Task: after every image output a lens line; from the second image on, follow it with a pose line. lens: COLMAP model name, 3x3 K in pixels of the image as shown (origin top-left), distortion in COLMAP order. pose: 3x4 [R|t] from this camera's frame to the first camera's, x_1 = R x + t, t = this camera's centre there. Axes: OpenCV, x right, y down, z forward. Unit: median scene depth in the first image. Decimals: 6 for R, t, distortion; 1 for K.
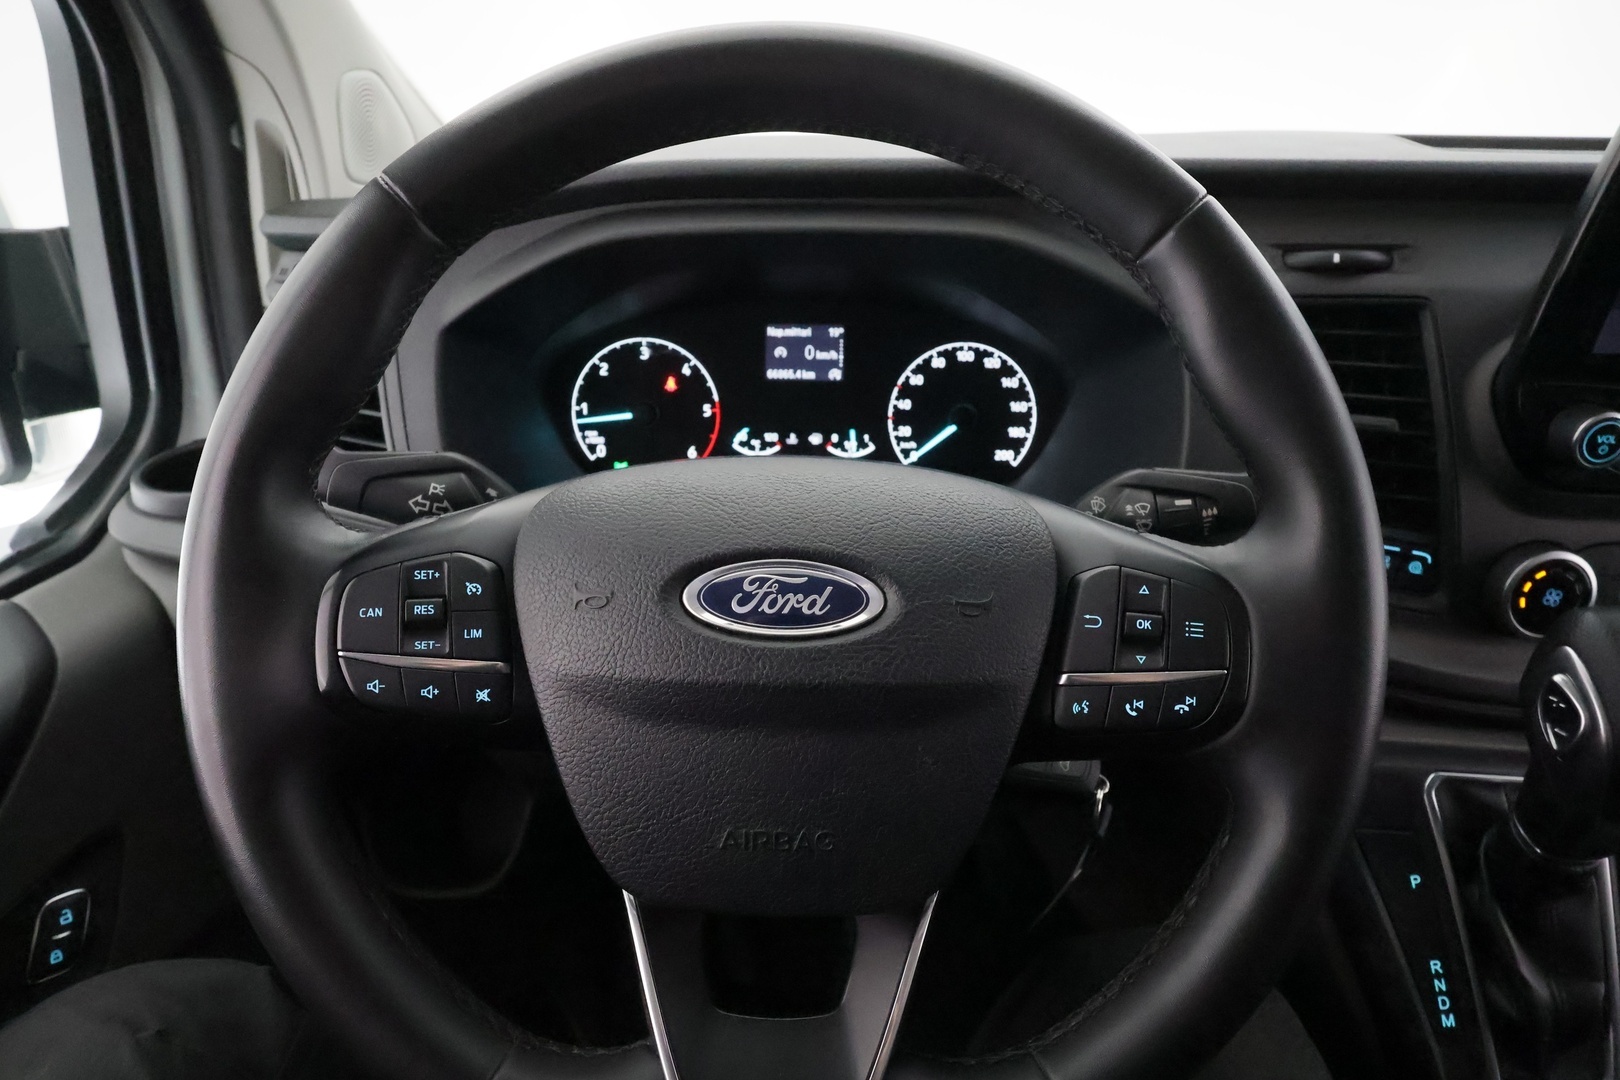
lens RADIAL K [[867.0, 0, 798.4], [0, 867.0, 536.0], [0, 0, 1]] dist [-0.000207, 0.001670]
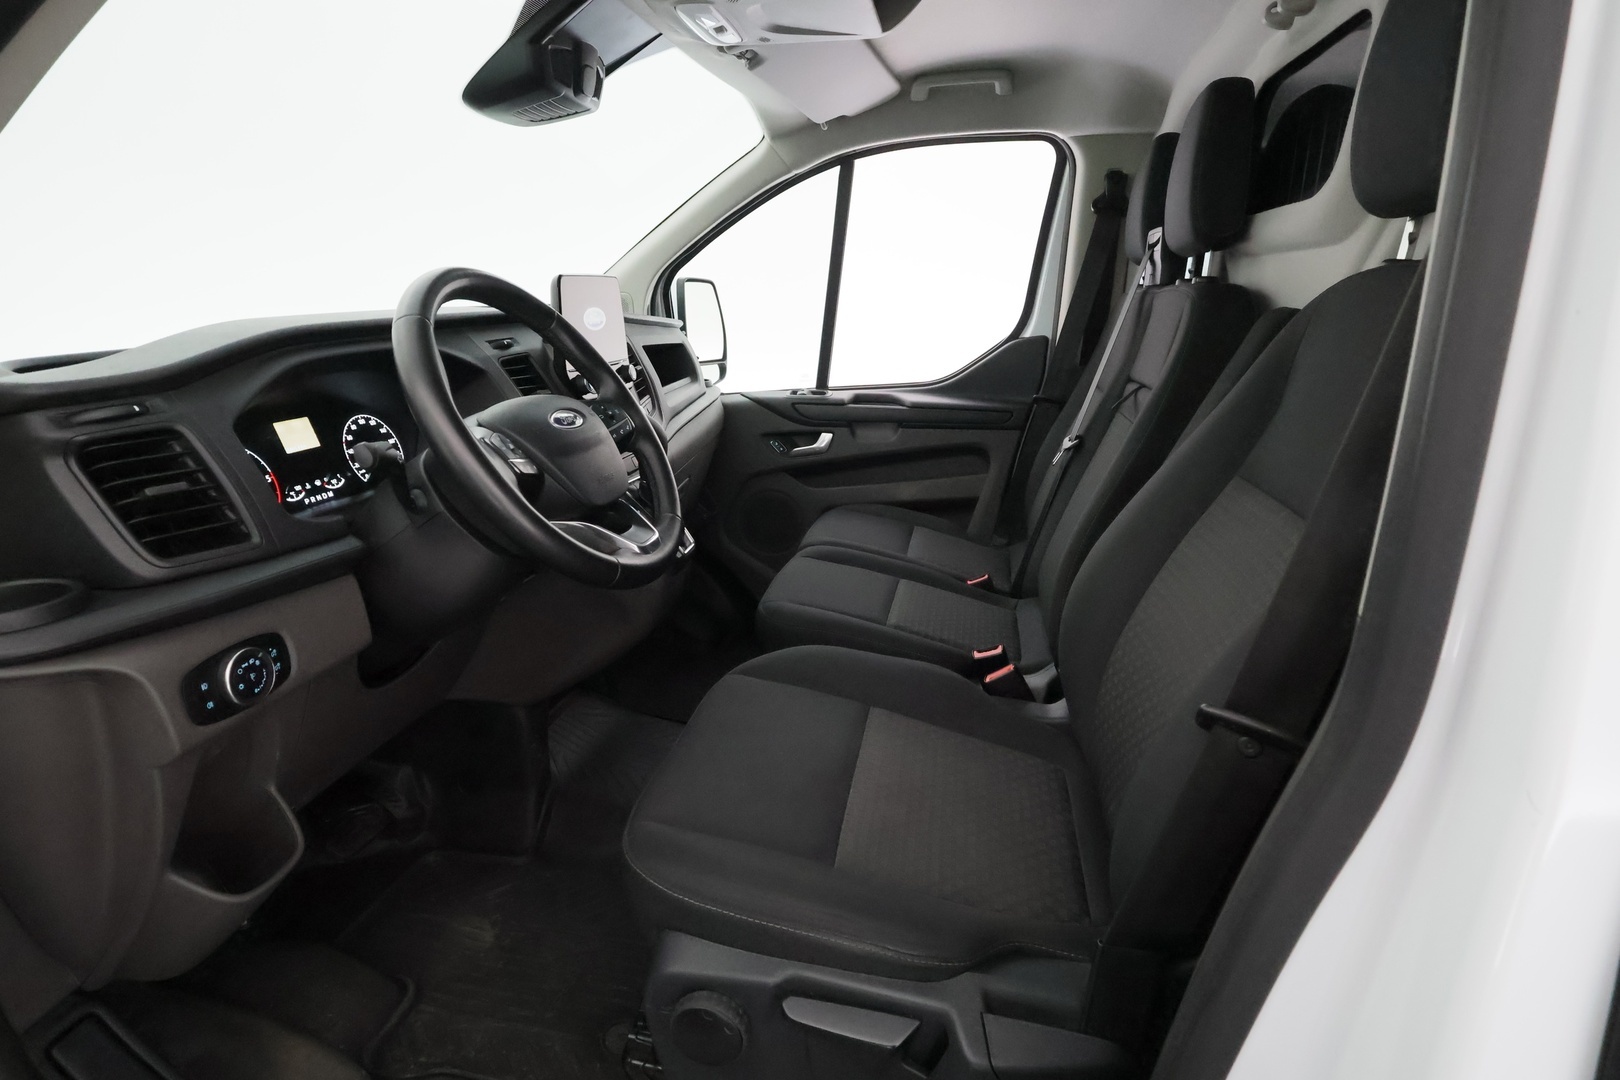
lens RADIAL K [[879.9, 0, 816.7], [0, 879.9, 533.3], [0, 0, 1]] dist [-0.000064, 0.001273]
pose [[0.177288, -0.277435, 0.944245, -2.139206], [0.480606, 0.861667, 0.162935, 0.237040], [-0.858829, 0.424923, 0.286100, -0.427293]]
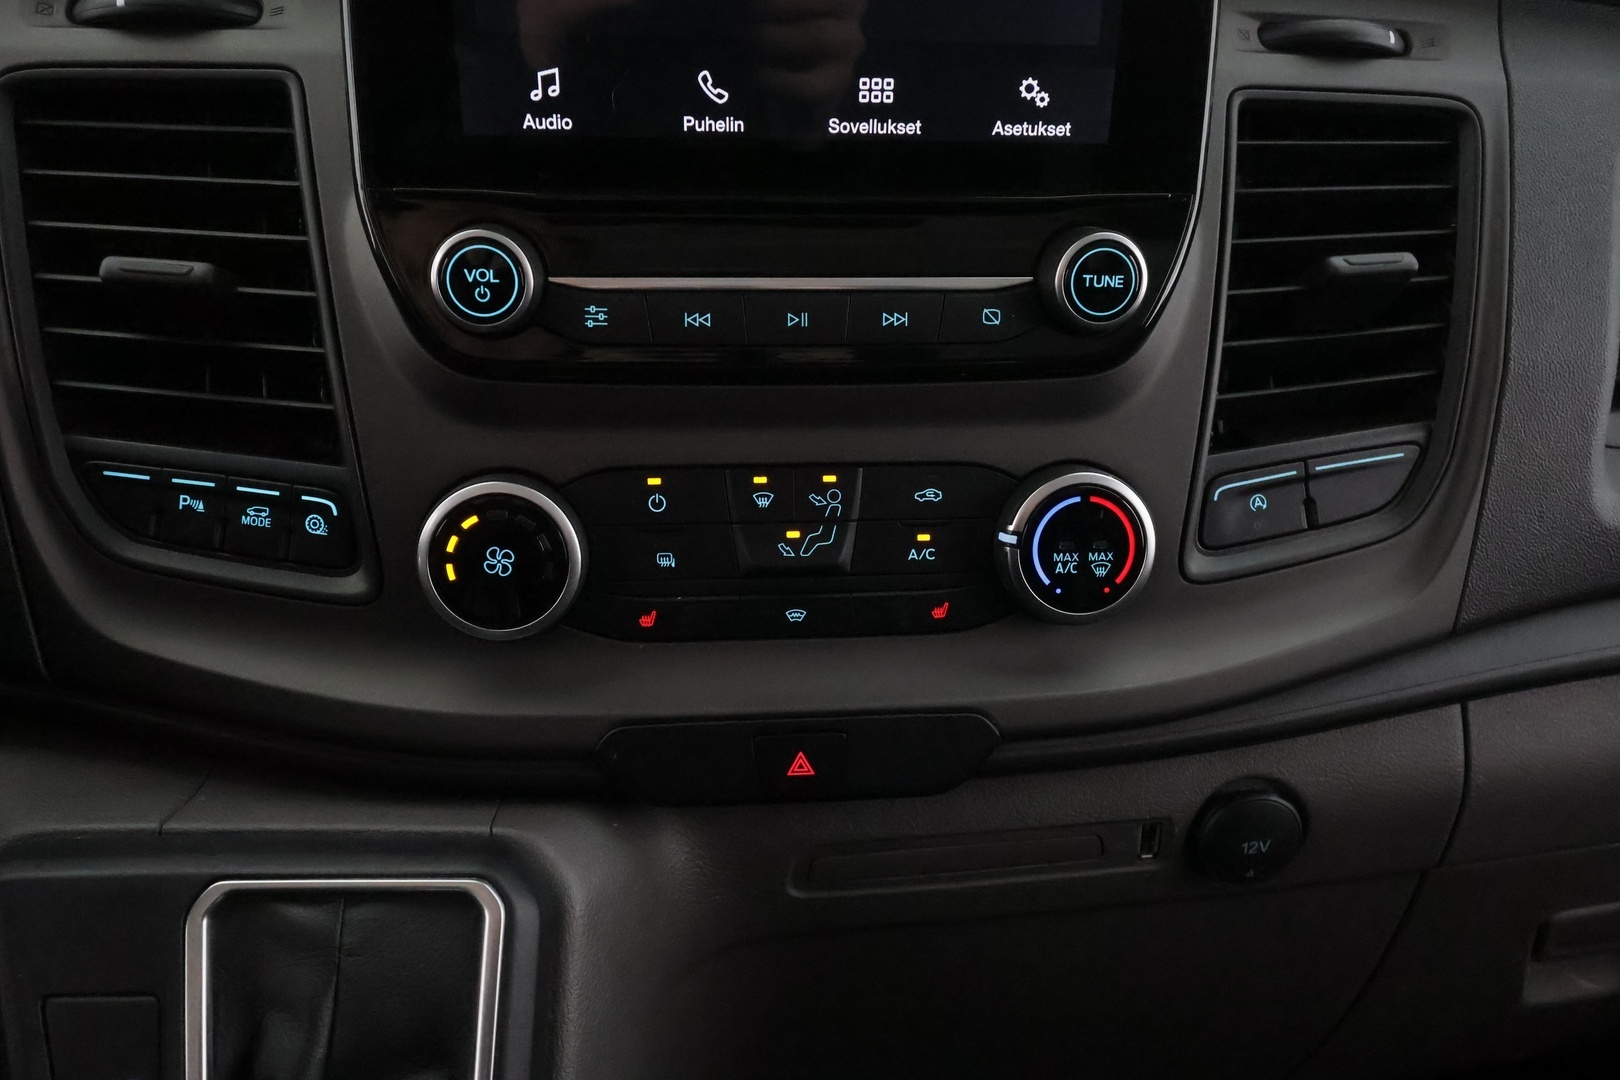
lens RADIAL K [[1172.1, 0, 810.0], [0, 1172.1, 540.0], [0, 0, 1]] dist [0.000264, 0.002490]
pose [[0.994641, -0.035193, 0.097218, 1.001427], [0.043910, 0.995060, -0.089032, 0.135831], [-0.093604, 0.092824, 0.991273, 0.202920]]
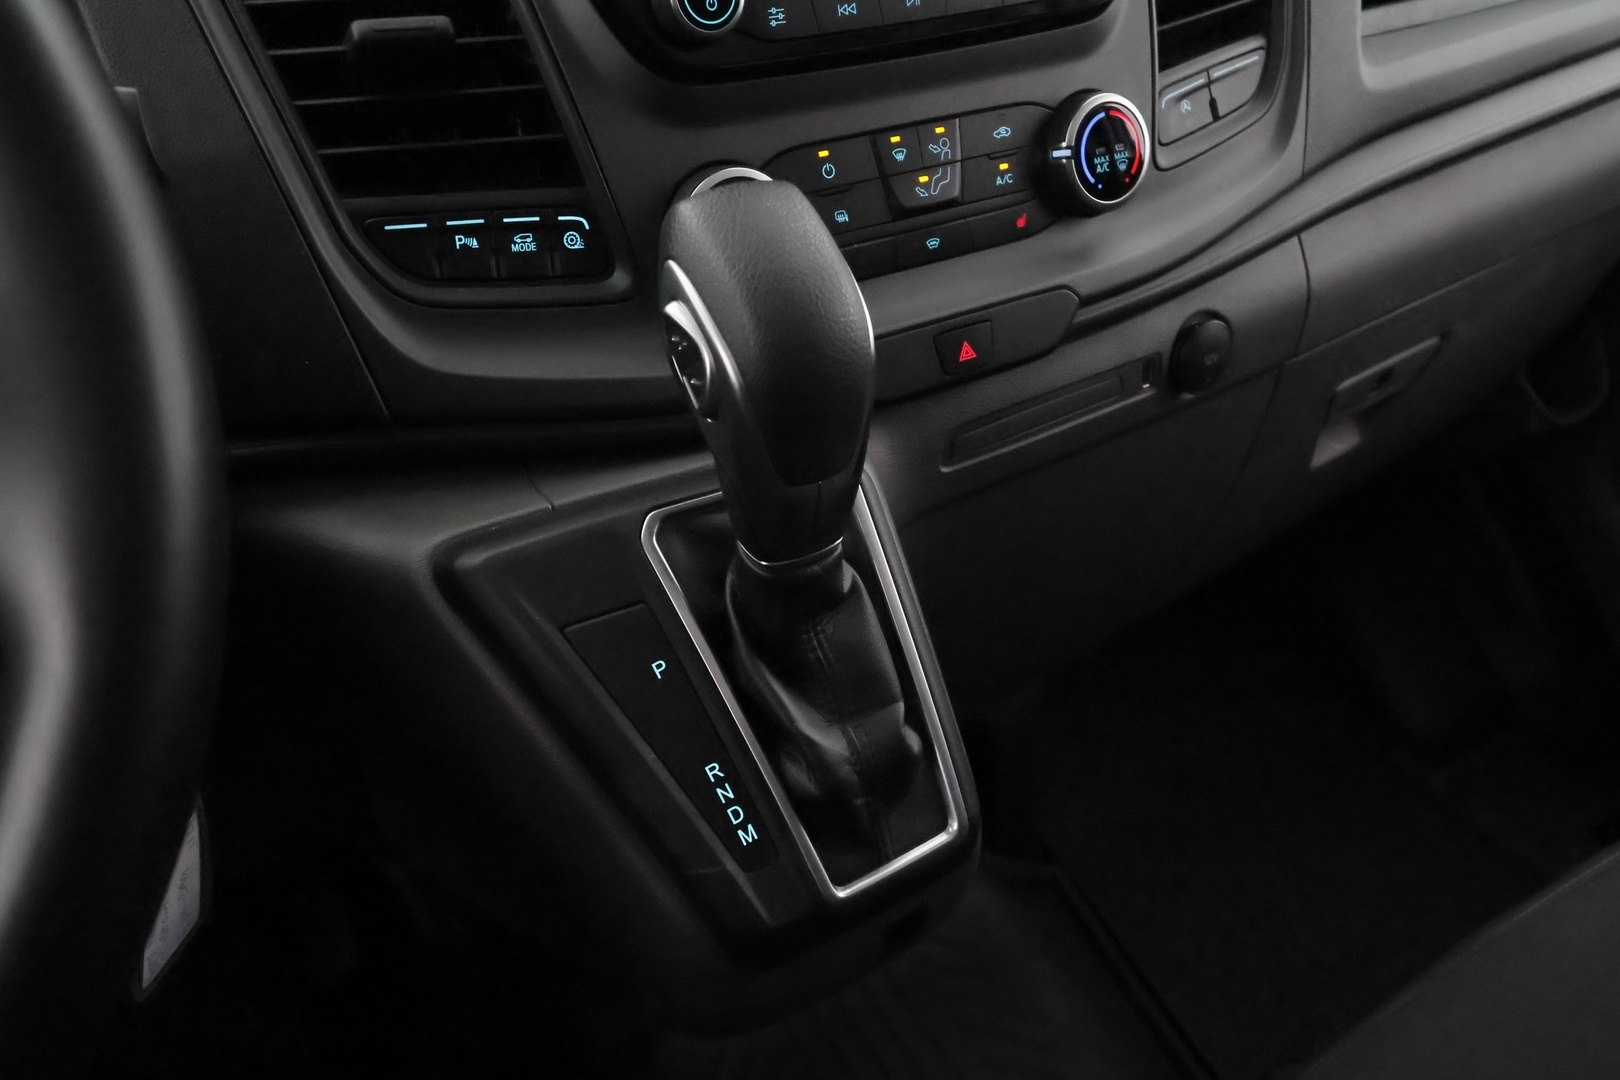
lens RADIAL K [[1172.1, 0, 810.0], [0, 1172.1, 540.0], [0, 0, 1]] dist [0.000264, 0.002490]
pose [[0.860065, -0.318974, 0.398176, 0.448431], [0.297686, 0.947579, 0.116089, 0.215458], [-0.414332, 0.018688, 0.909934, 0.096287]]
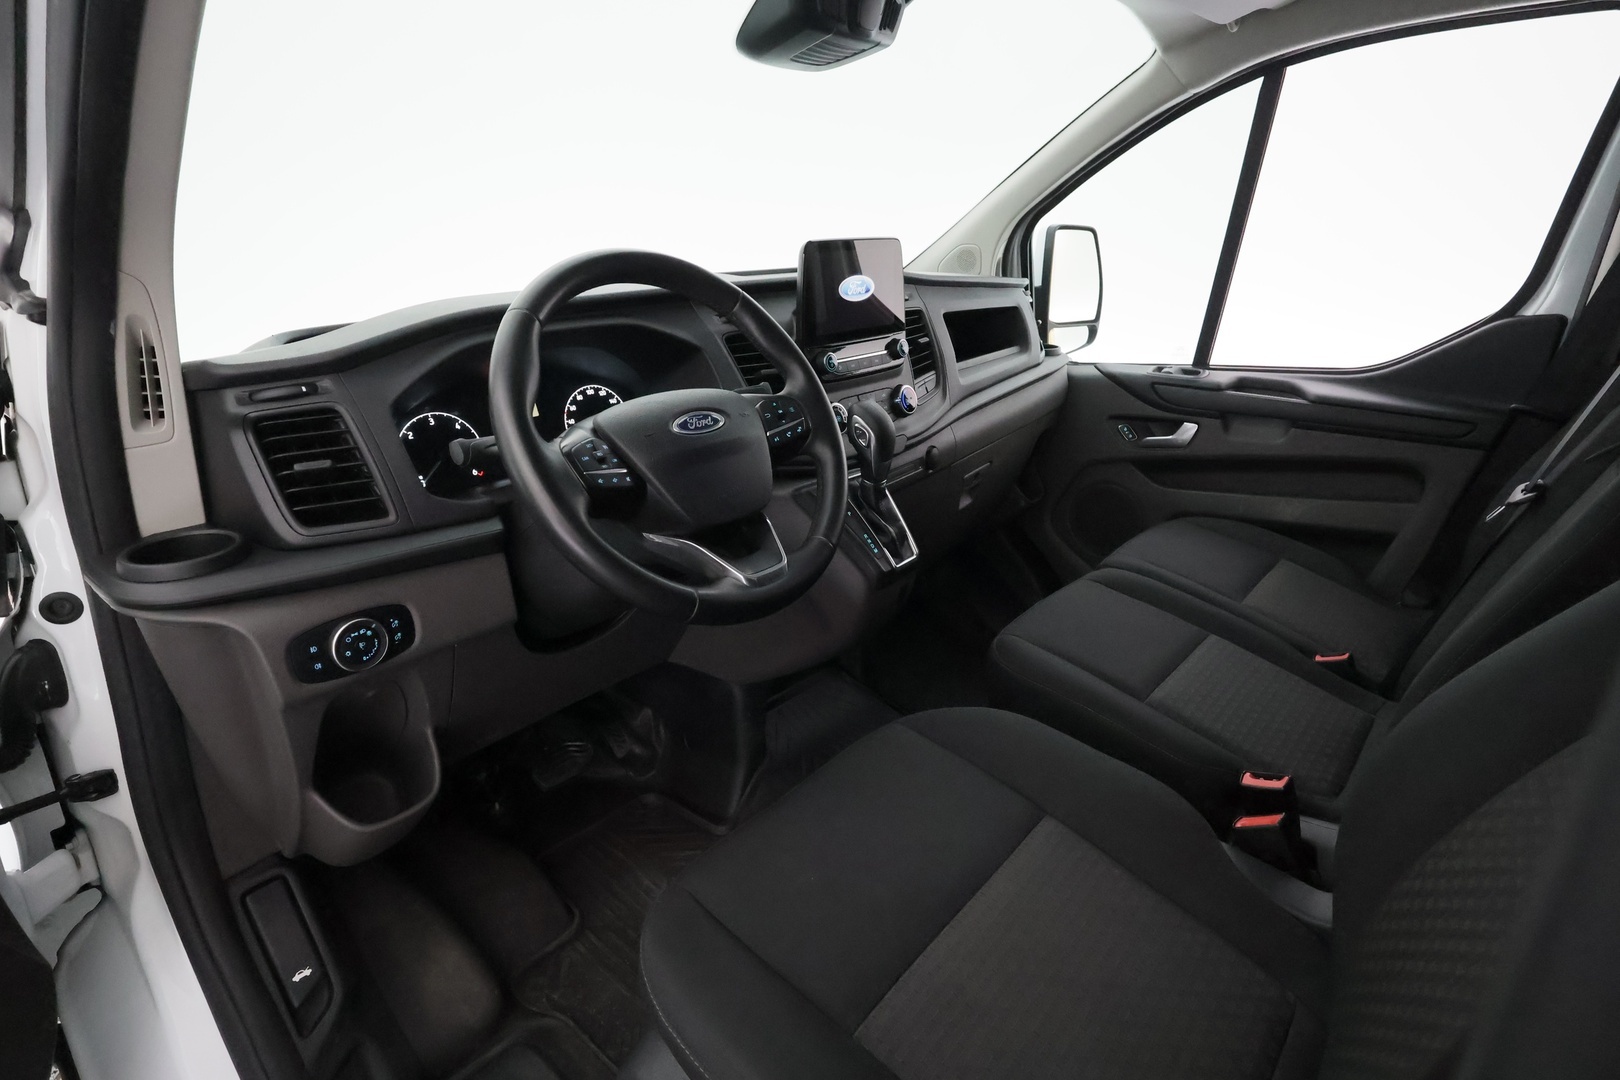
lens RADIAL K [[867.0, 0, 798.4], [0, 867.0, 536.0], [0, 0, 1]] dist [-0.000207, 0.001670]
pose [[0.663491, -0.277254, 0.694918, -1.326982], [0.379508, 0.925164, 0.006771, 0.361585], [-0.644790, 0.259234, 0.719057, -0.874349]]
